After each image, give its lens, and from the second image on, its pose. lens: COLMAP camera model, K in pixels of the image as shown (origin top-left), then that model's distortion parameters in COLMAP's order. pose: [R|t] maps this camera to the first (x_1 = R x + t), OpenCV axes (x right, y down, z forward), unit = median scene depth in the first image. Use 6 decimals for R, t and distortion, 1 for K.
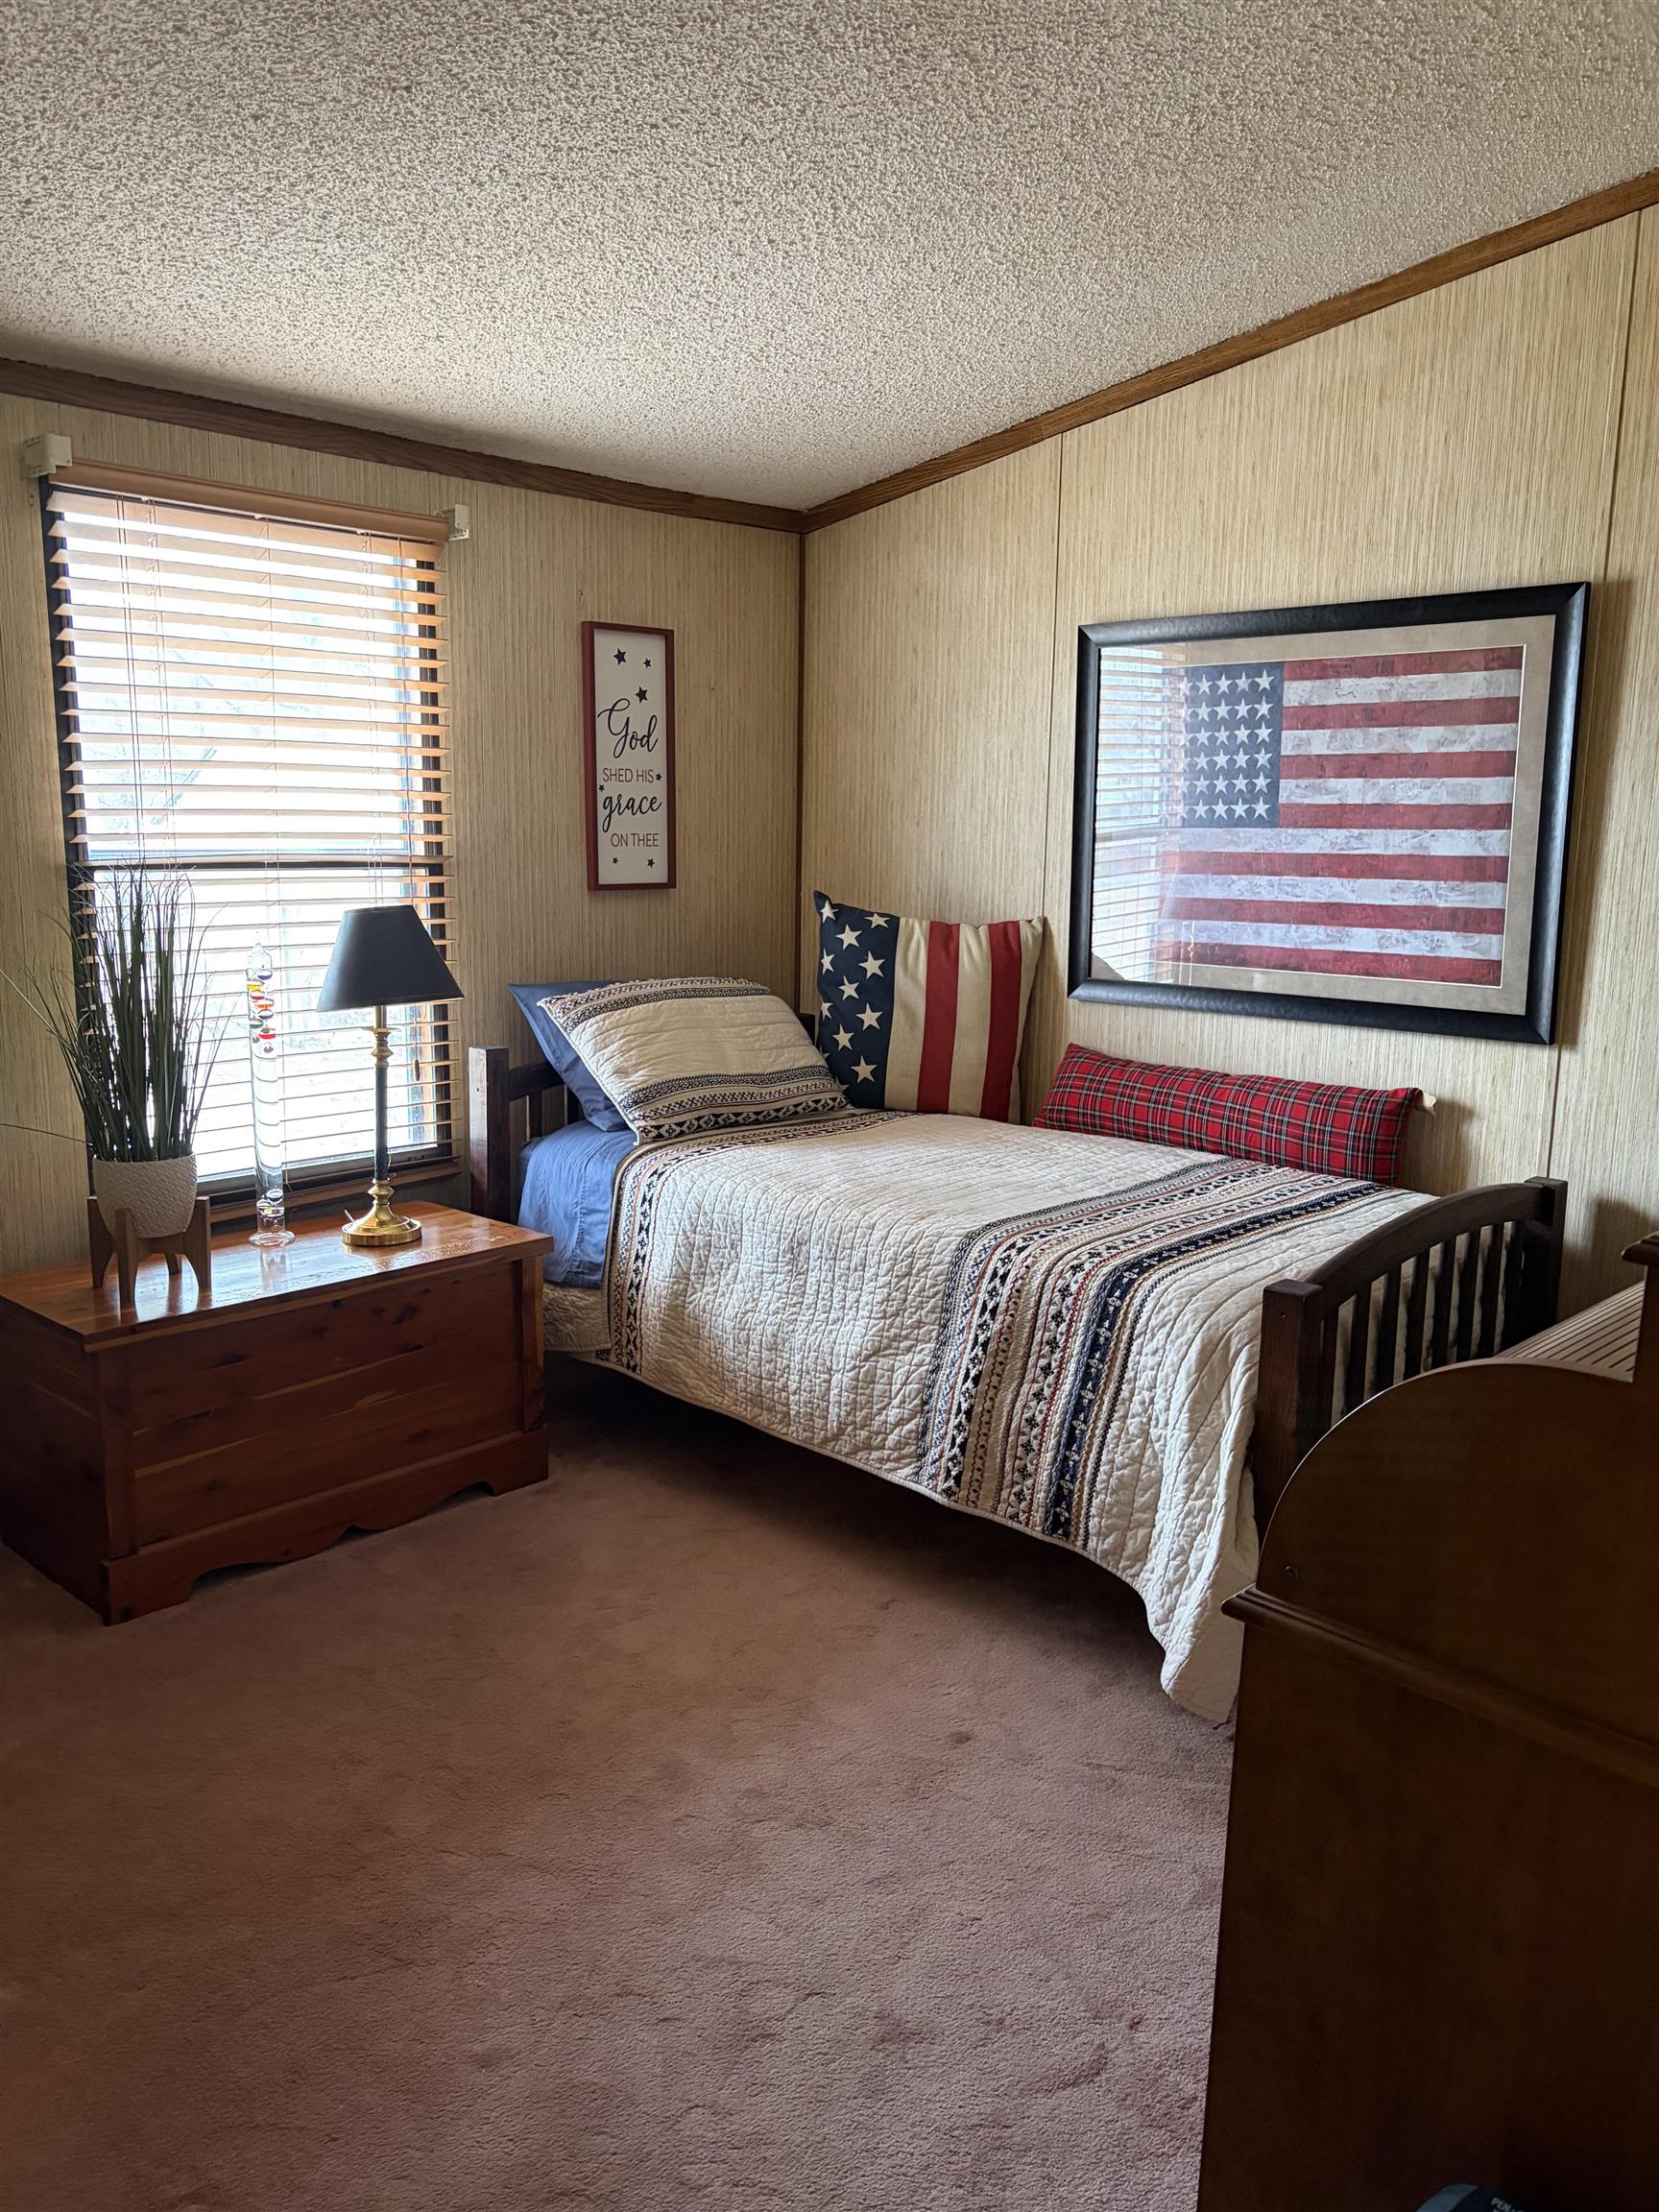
lens RADIAL K [[1658.5, 0, 839.1], [0, 1658.5, 1103.8], [0, 0, 1]] dist [0.030544, -0.037702]
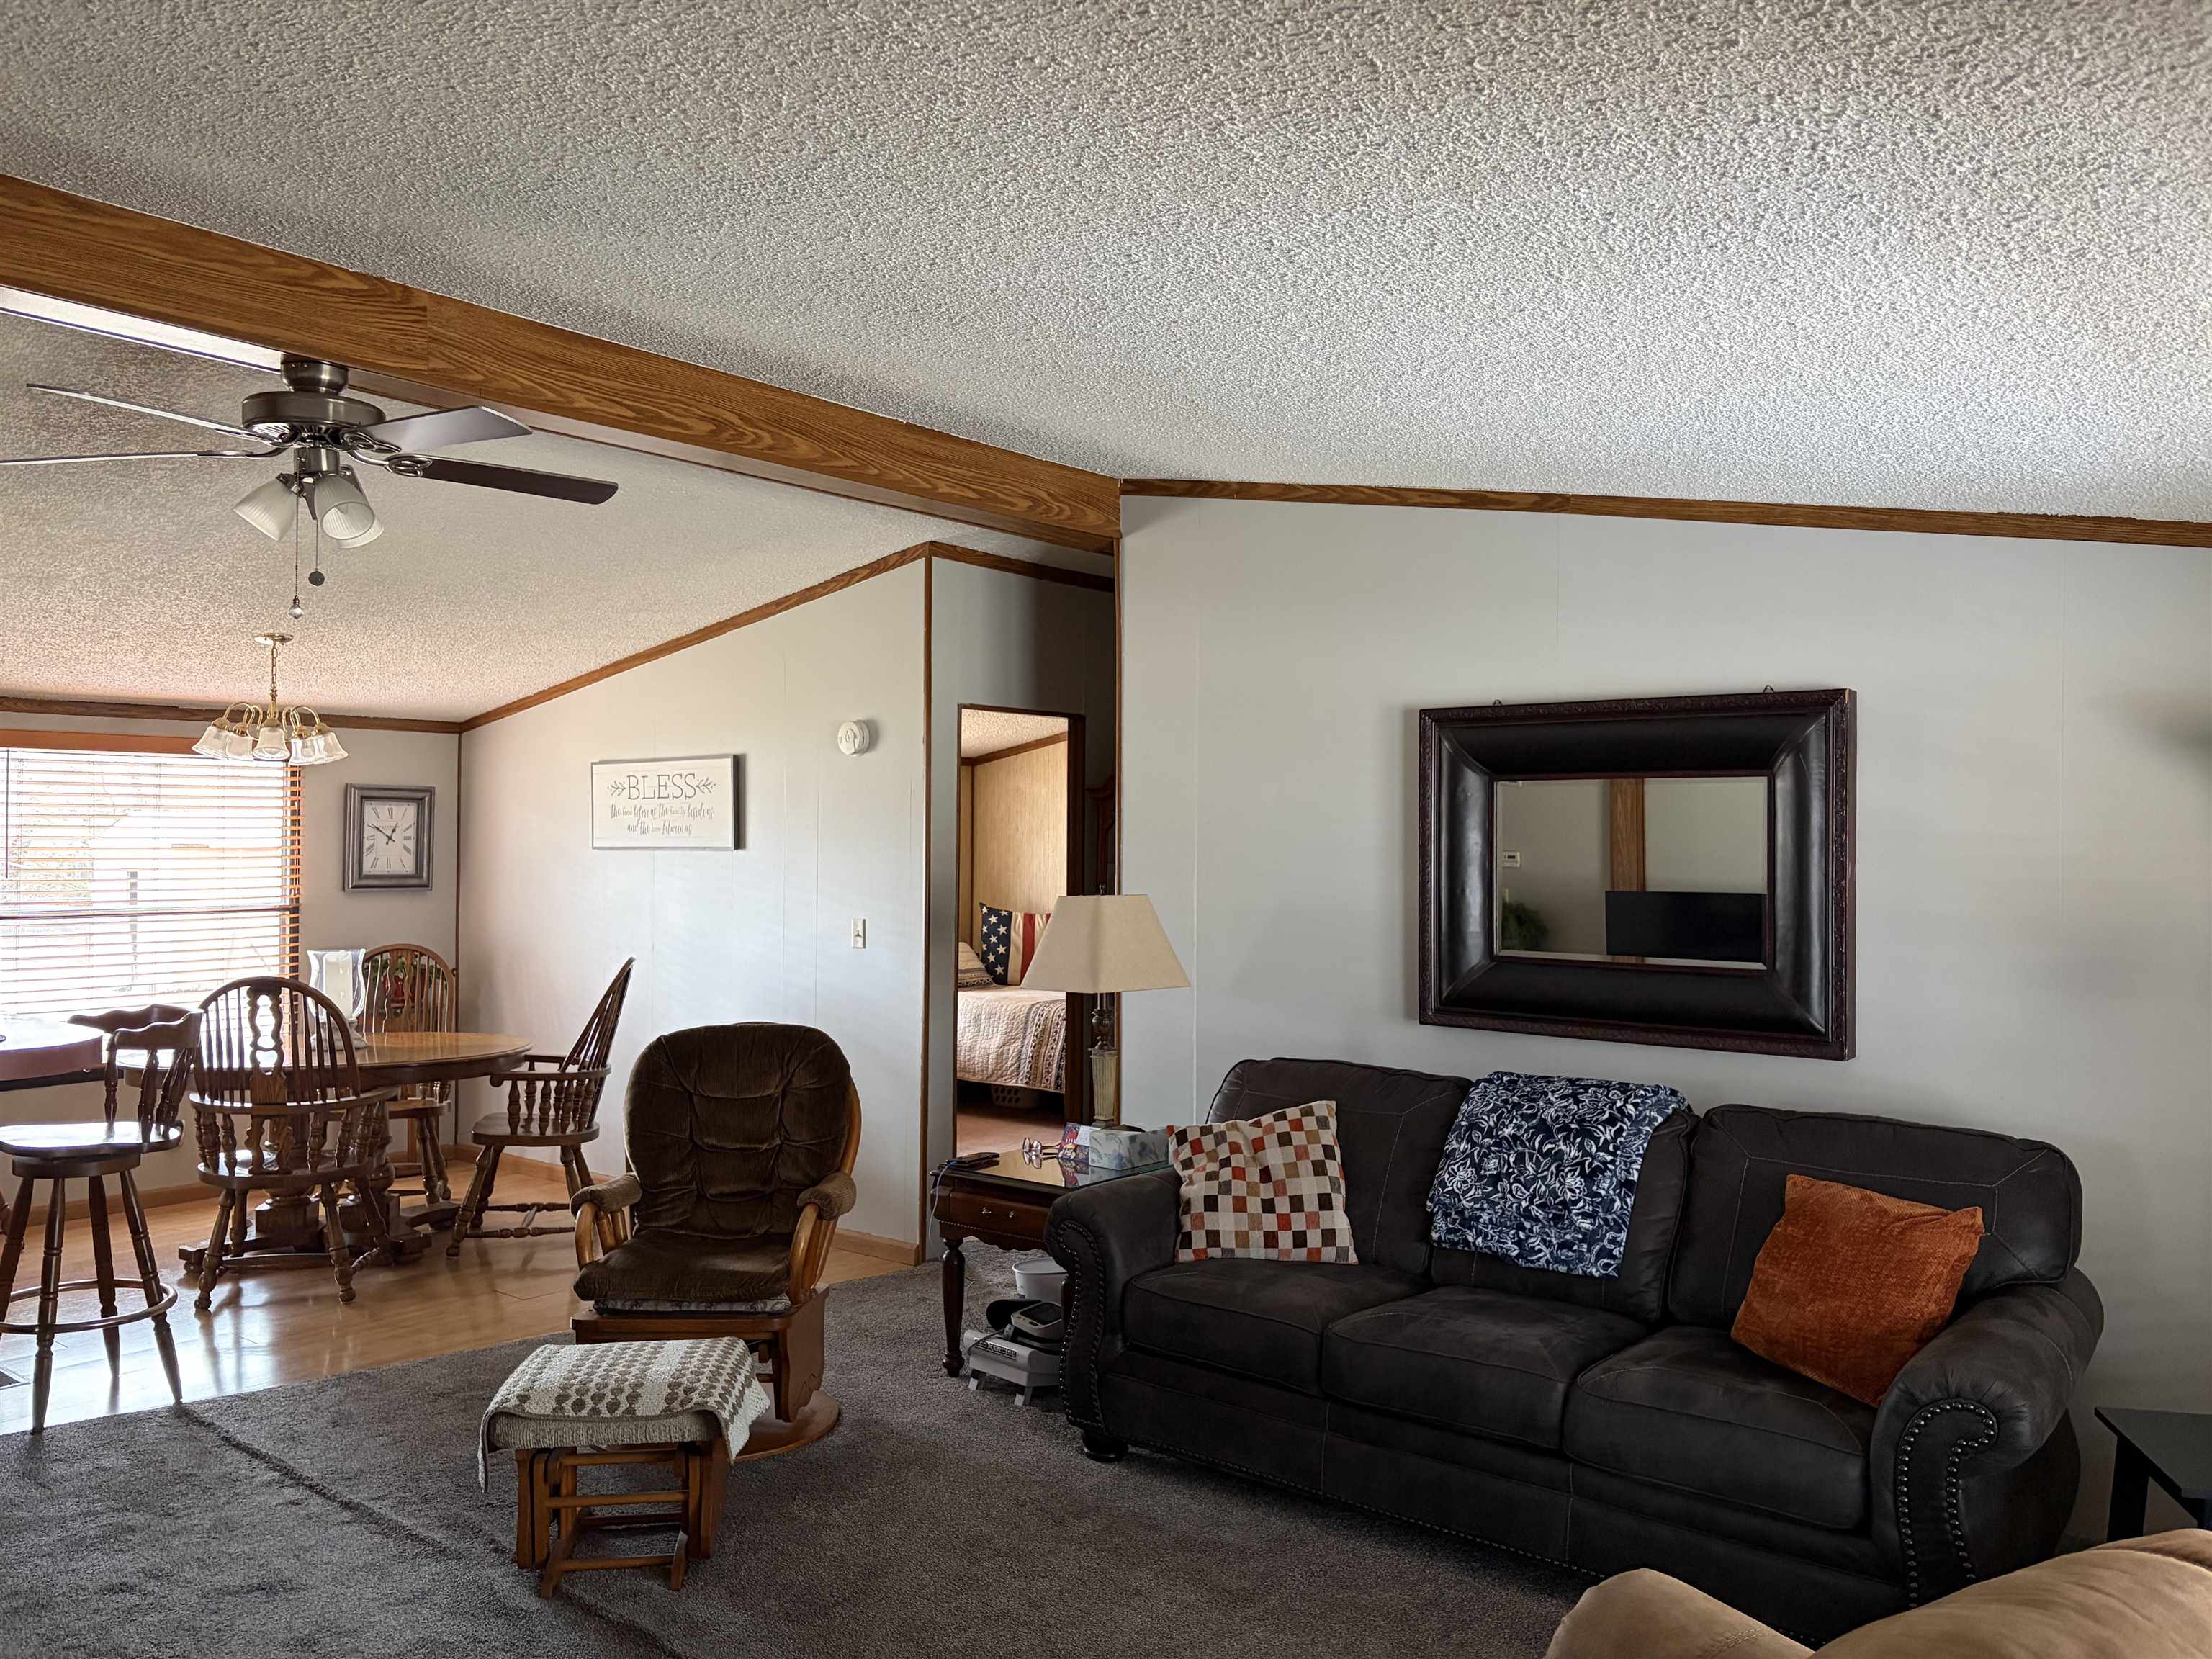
lens RADIAL K [[1658.5, 0, 1099.4], [0, 1658.5, 839.3], [0, 0, 1]] dist [0.030544, -0.037702]
pose [[0.997275, -0.007496, 0.073395, -0.022669], [0.020679, 0.983348, -0.180553, 0.311728], [-0.070820, 0.181578, 0.980823, -1.987965]]
